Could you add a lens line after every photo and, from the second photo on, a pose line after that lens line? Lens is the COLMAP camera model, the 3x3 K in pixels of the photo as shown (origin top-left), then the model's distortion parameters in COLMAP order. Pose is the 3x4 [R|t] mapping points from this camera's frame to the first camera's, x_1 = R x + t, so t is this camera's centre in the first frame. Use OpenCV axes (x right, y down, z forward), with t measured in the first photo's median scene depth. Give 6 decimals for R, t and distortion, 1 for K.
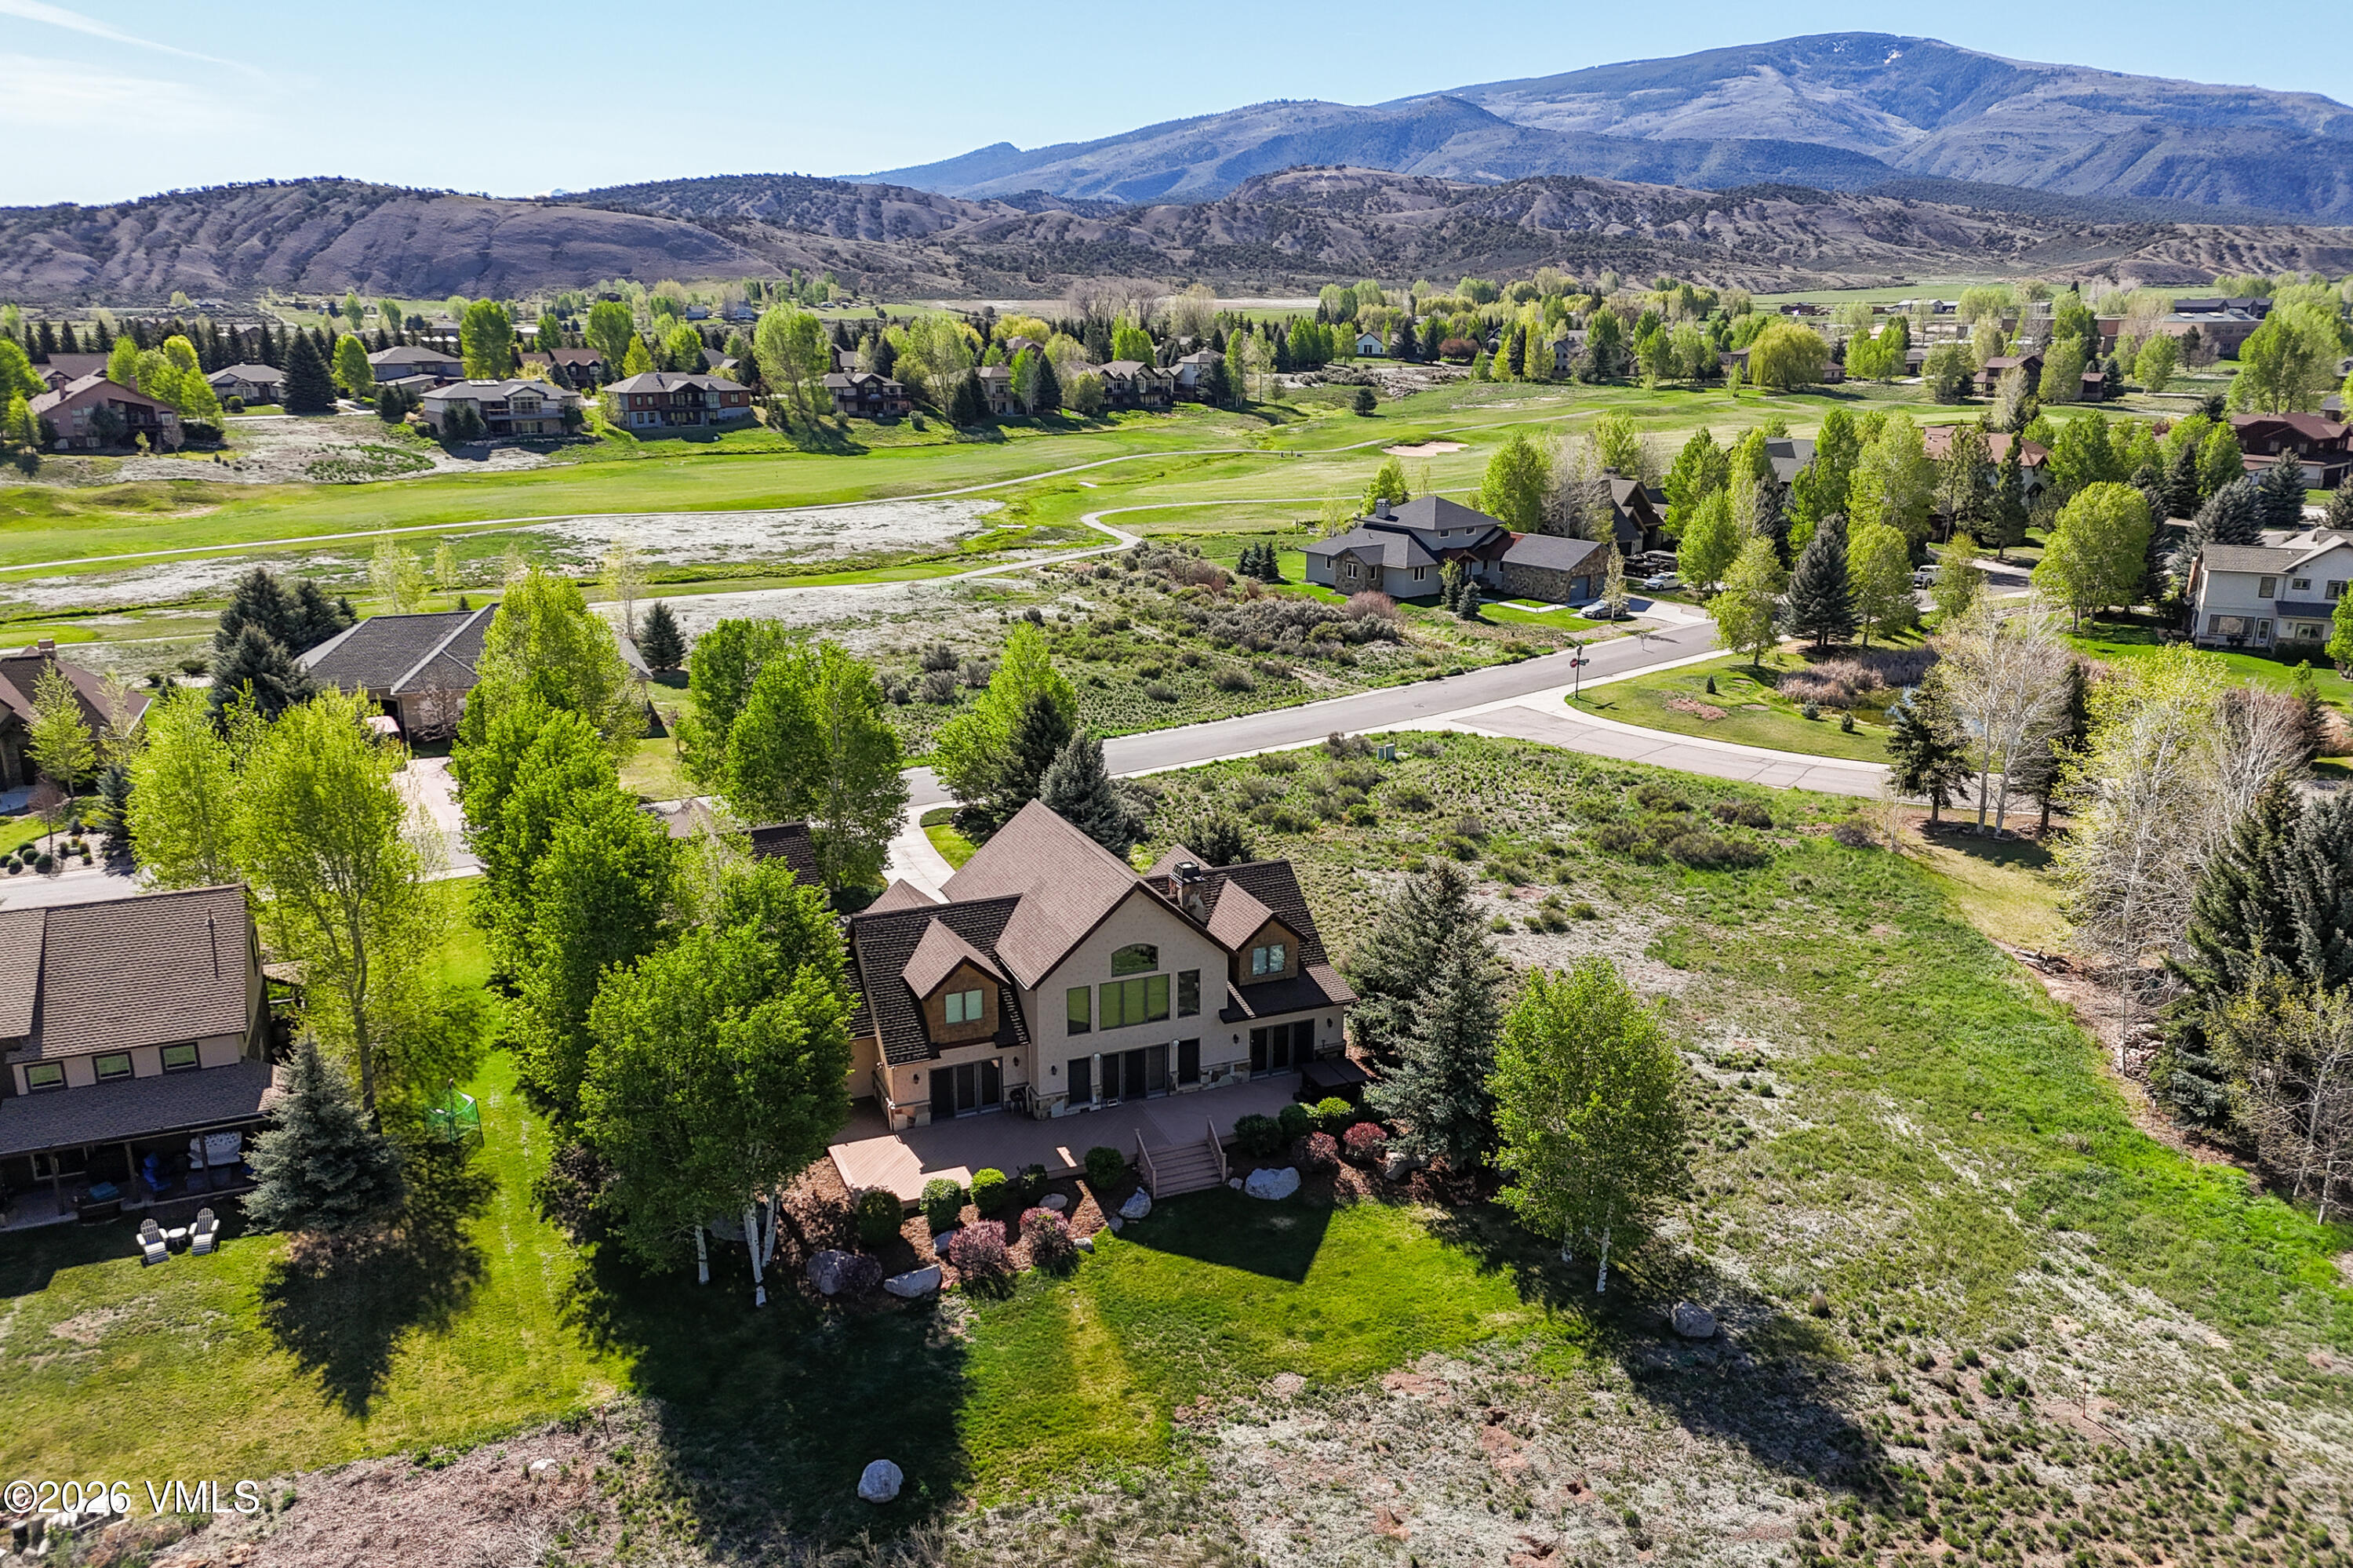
lens RADIAL K [[1721.5, 0, 1174.6], [0, 1721.5, 785.1], [0, 0, 1]] dist [0.079376, -0.070461]
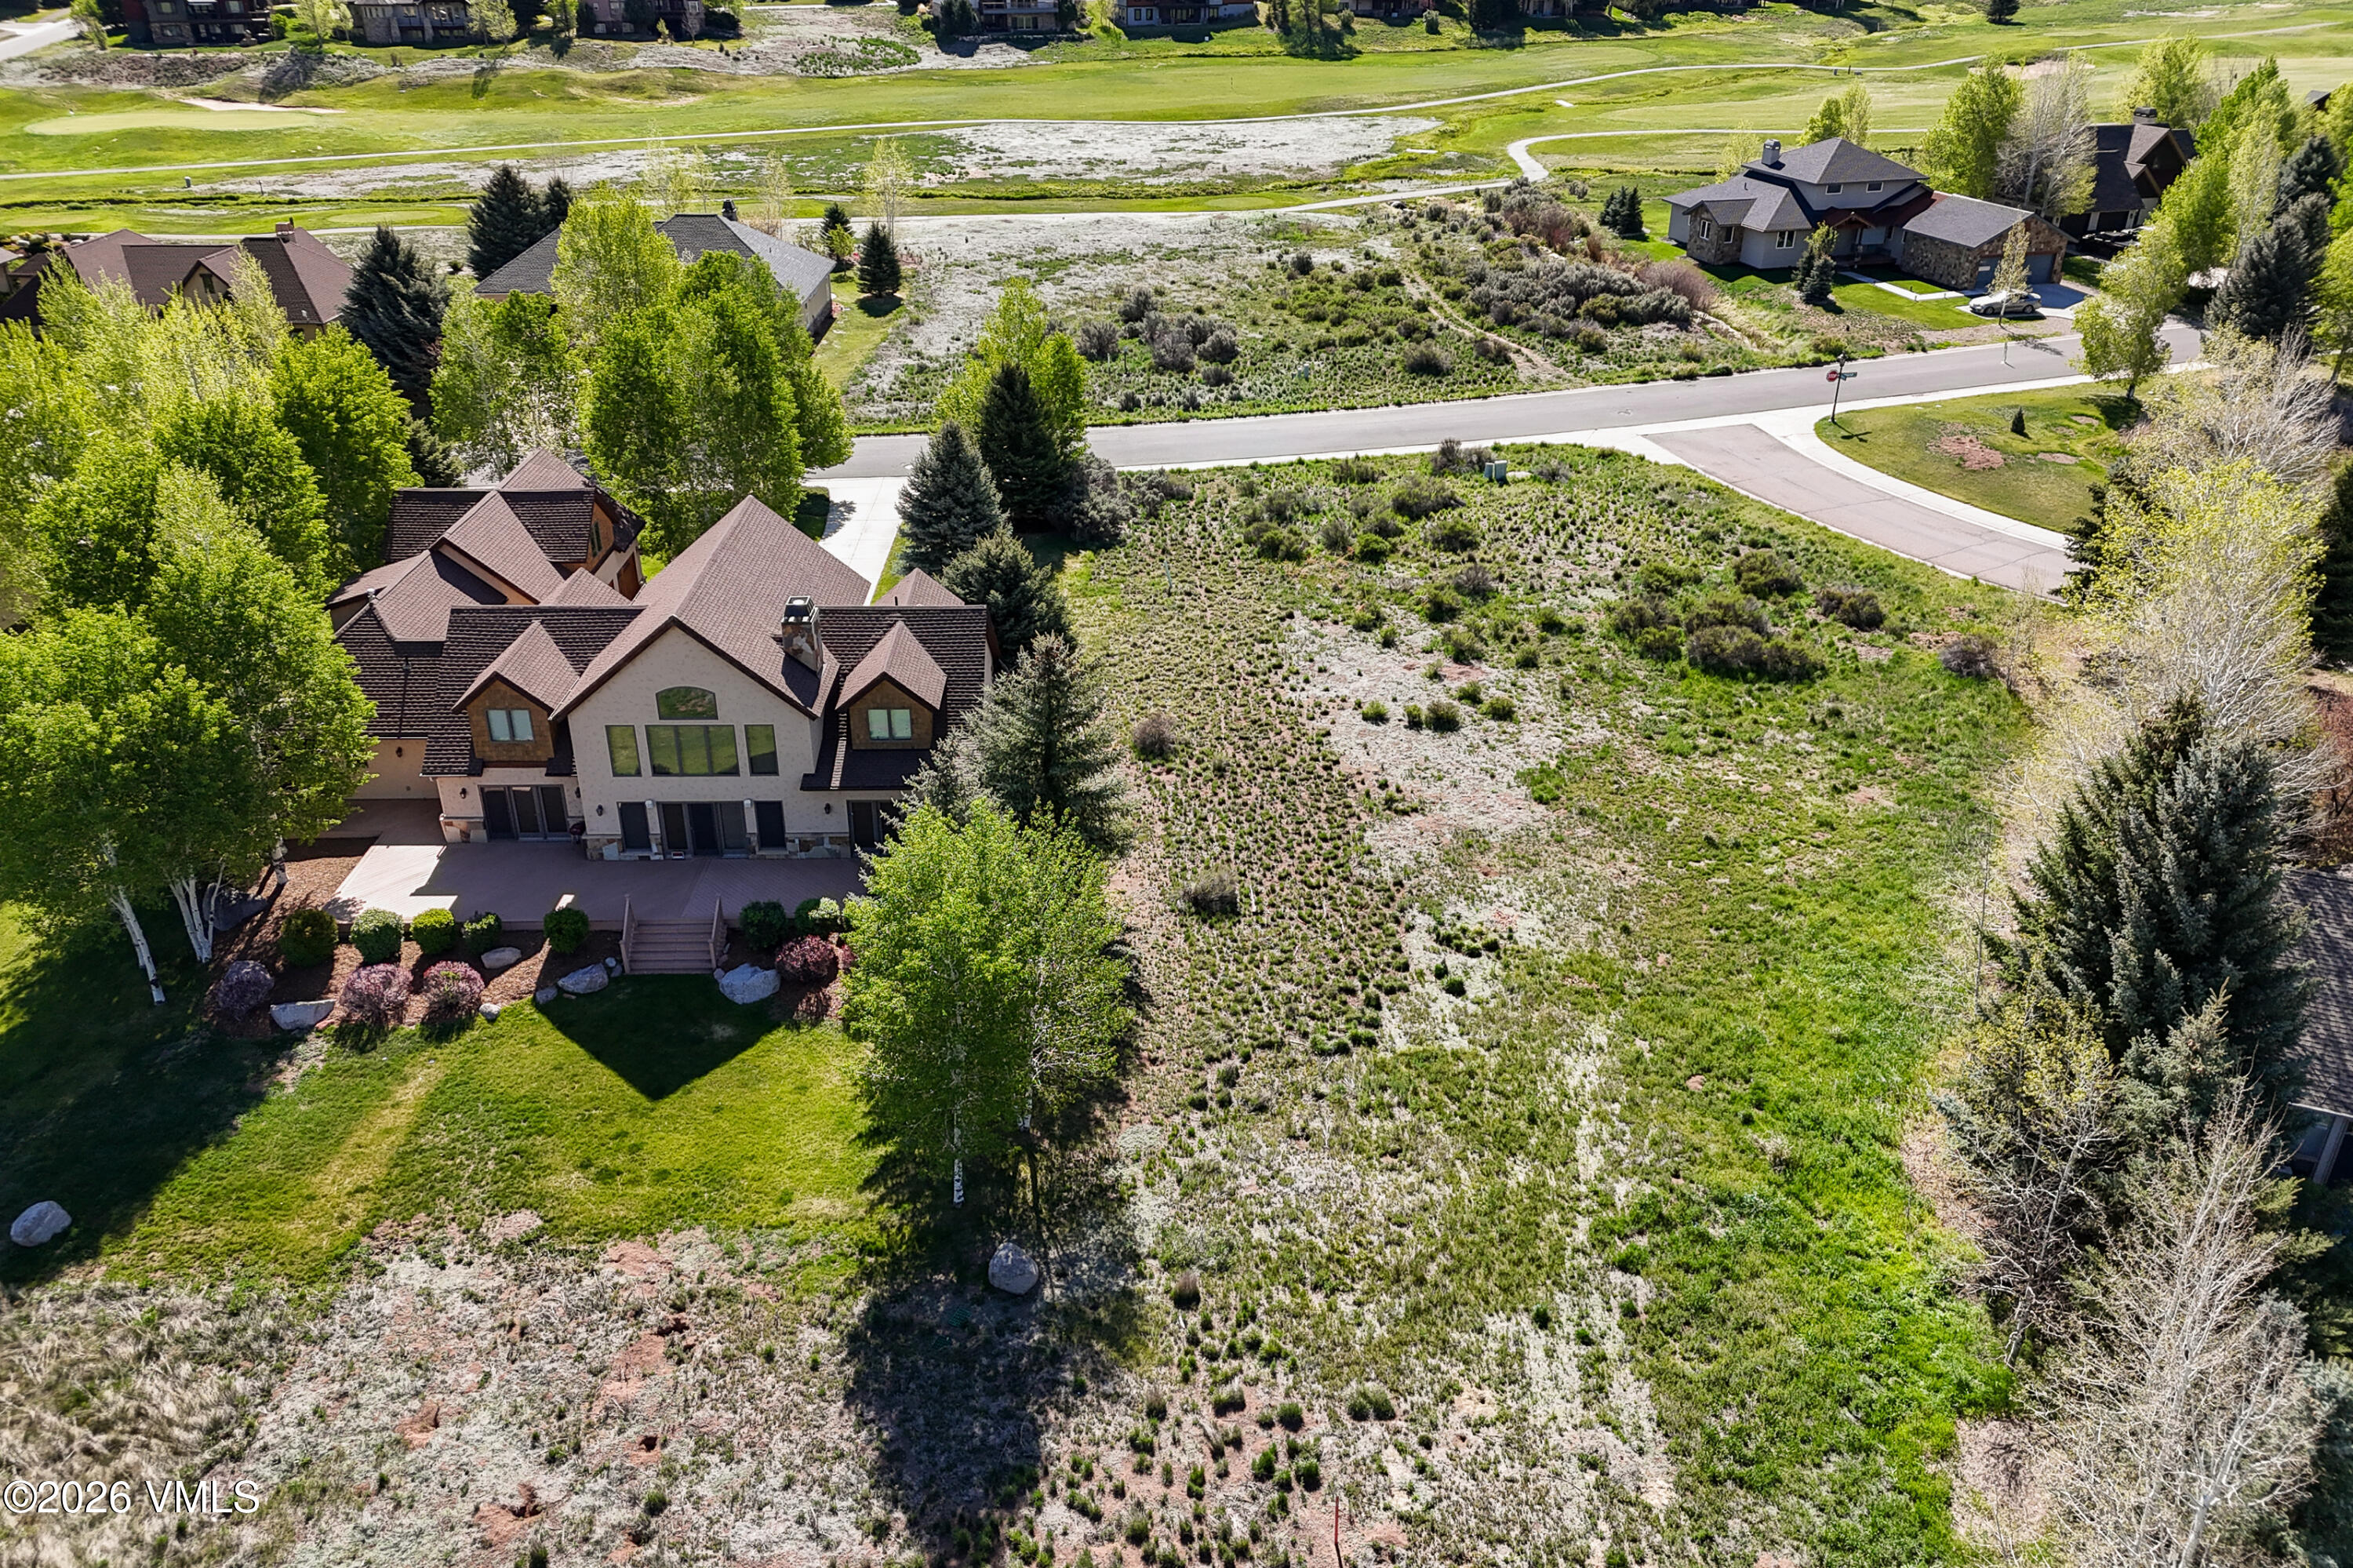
lens RADIAL K [[1721.5, 0, 1171.4], [0, 1721.5, 730.8], [0, 0, 1]] dist [0.079376, -0.070461]
pose [[0.927437, 0.162526, -0.336817, 0.233124], [-0.098732, 0.975085, 0.198651, -0.038965], [0.360711, -0.150982, 0.920376, 0.129527]]
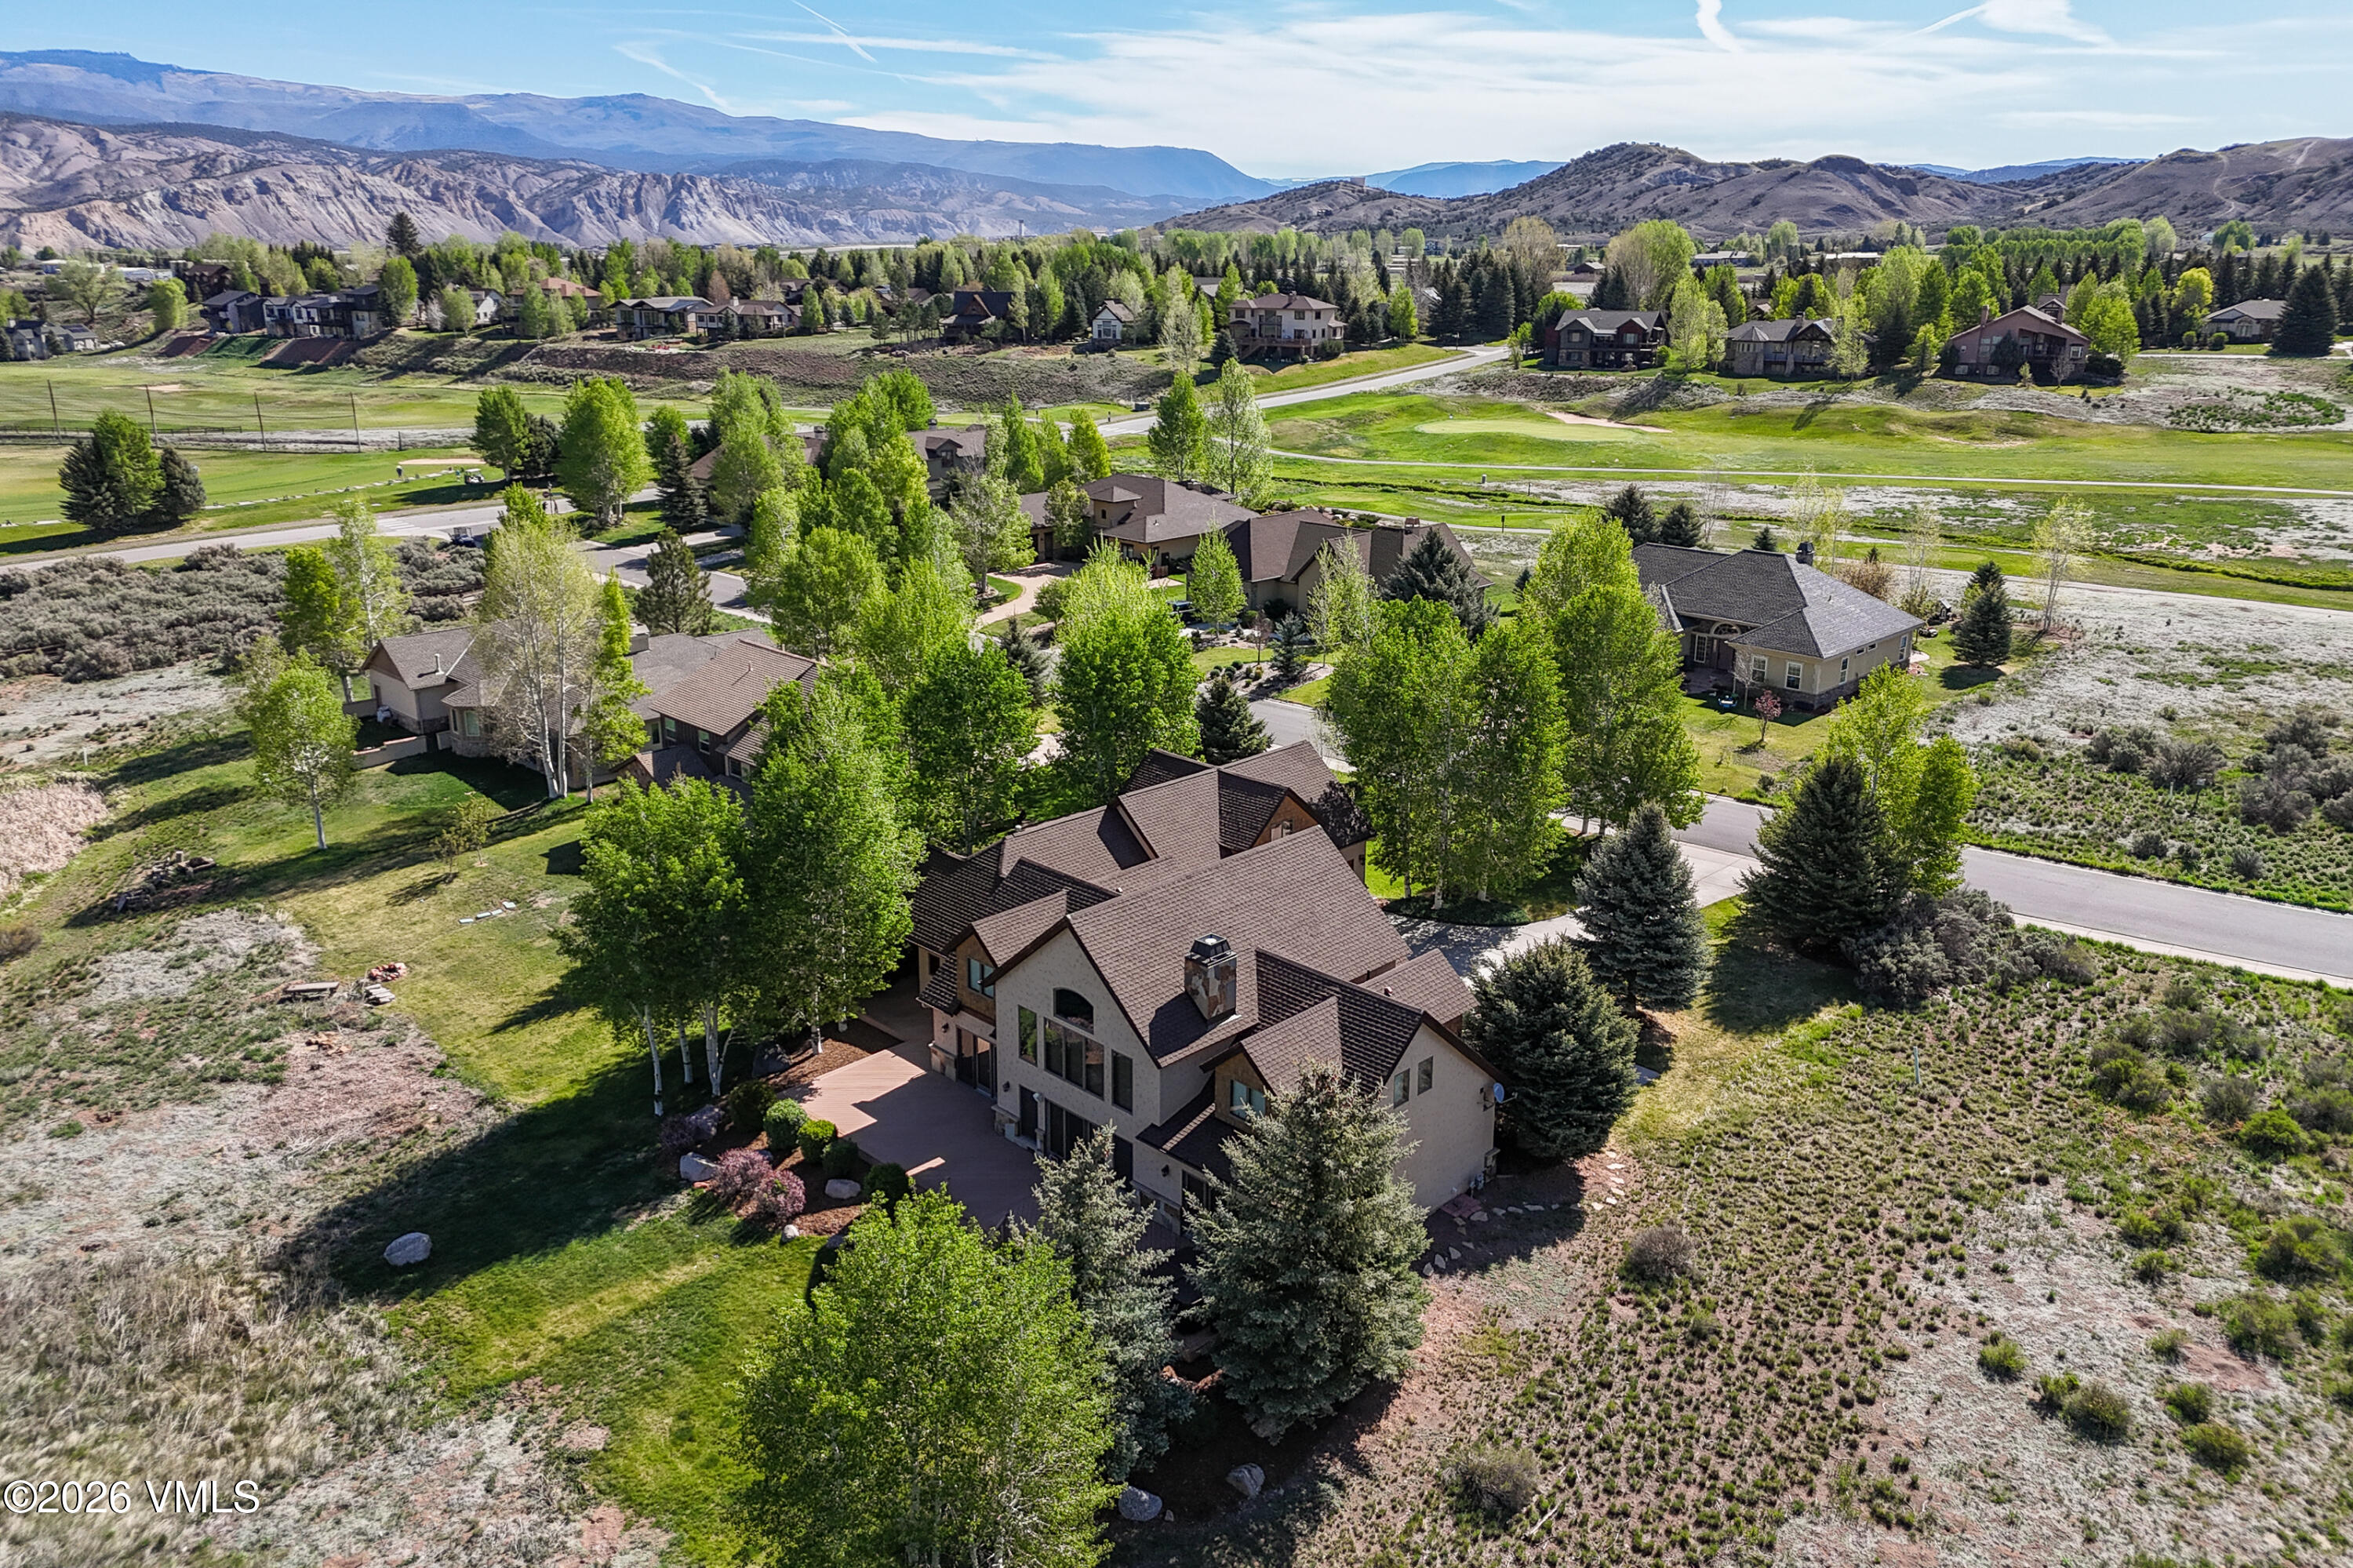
lens RADIAL K [[1721.5, 0, 1174.7], [0, 1721.5, 732.5], [0, 0, 1]] dist [0.079376, -0.070461]
pose [[0.378448, 0.254535, -0.889937, 0.328942], [-0.247641, 0.954242, 0.167617, -0.083511], [0.891880, 0.156951, 0.424165, 0.309658]]
